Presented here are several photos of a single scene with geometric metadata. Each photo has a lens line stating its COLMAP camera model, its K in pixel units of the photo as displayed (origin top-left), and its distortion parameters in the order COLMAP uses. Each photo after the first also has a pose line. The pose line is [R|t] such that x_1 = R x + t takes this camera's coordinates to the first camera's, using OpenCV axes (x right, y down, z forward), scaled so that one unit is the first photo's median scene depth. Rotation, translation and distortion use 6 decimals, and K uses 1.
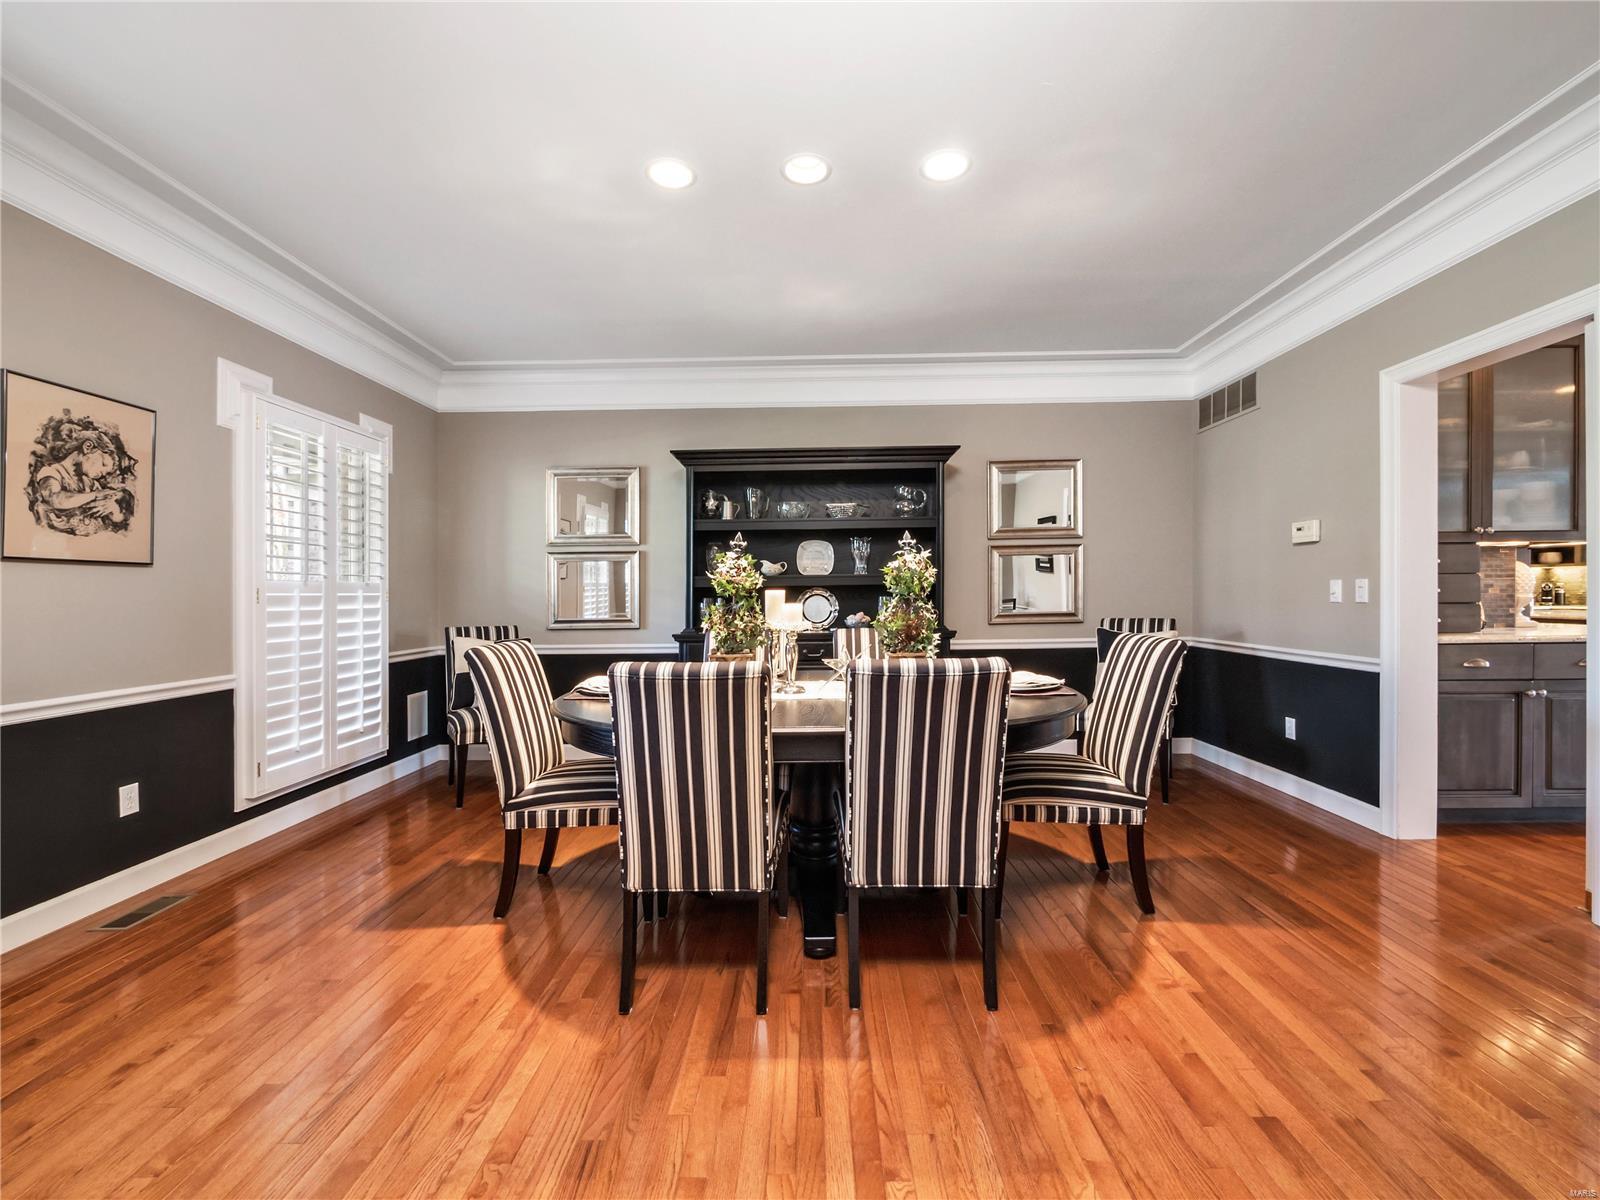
lens RADIAL K [[652.1, 0, 800.0], [0, 652.1, 600.0], [0, 0, 1]] dist [-0.001125, -0.000084]
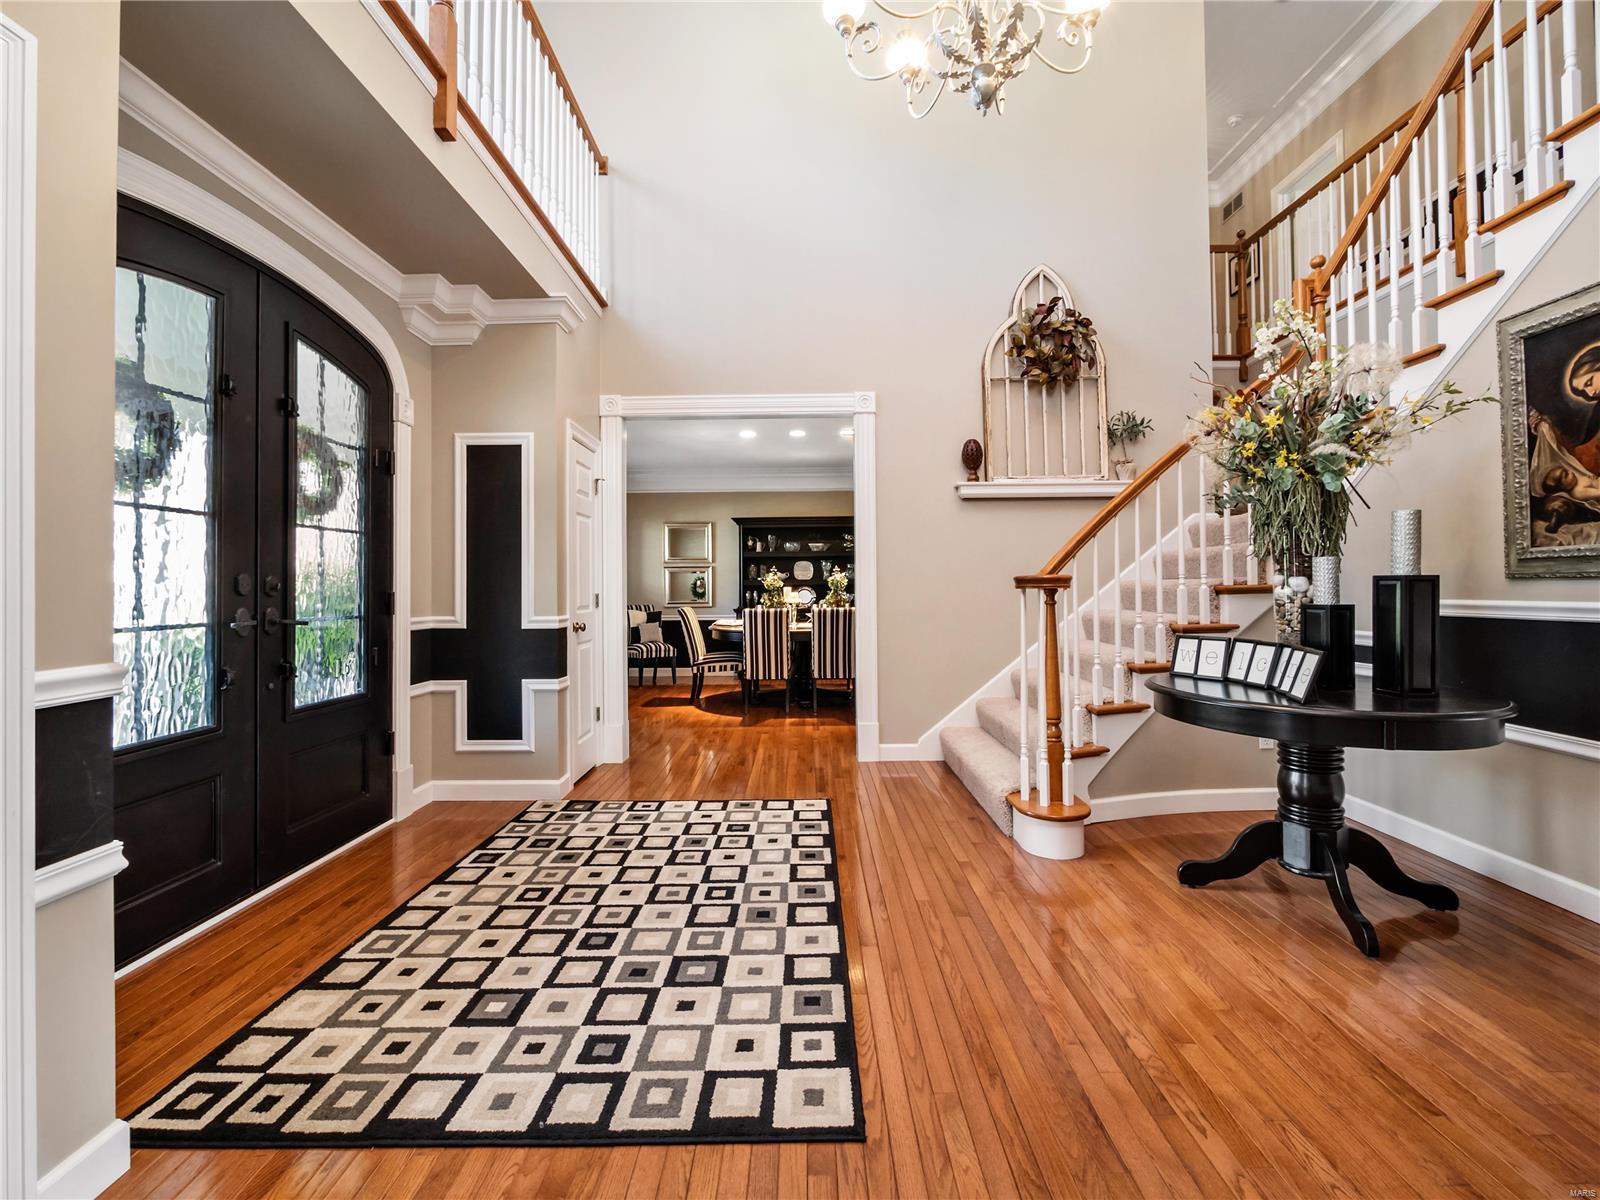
lens RADIAL K [[720.6, 0, 806.4], [0, 720.6, 570.2], [0, 0, 1]] dist [-0.001278, -0.000129]
pose [[0.999719, -0.004131, 0.023331, -0.024981], [0.004924, 0.999409, -0.034033, 0.012054], [-0.023177, 0.034138, 0.999148, -1.605943]]
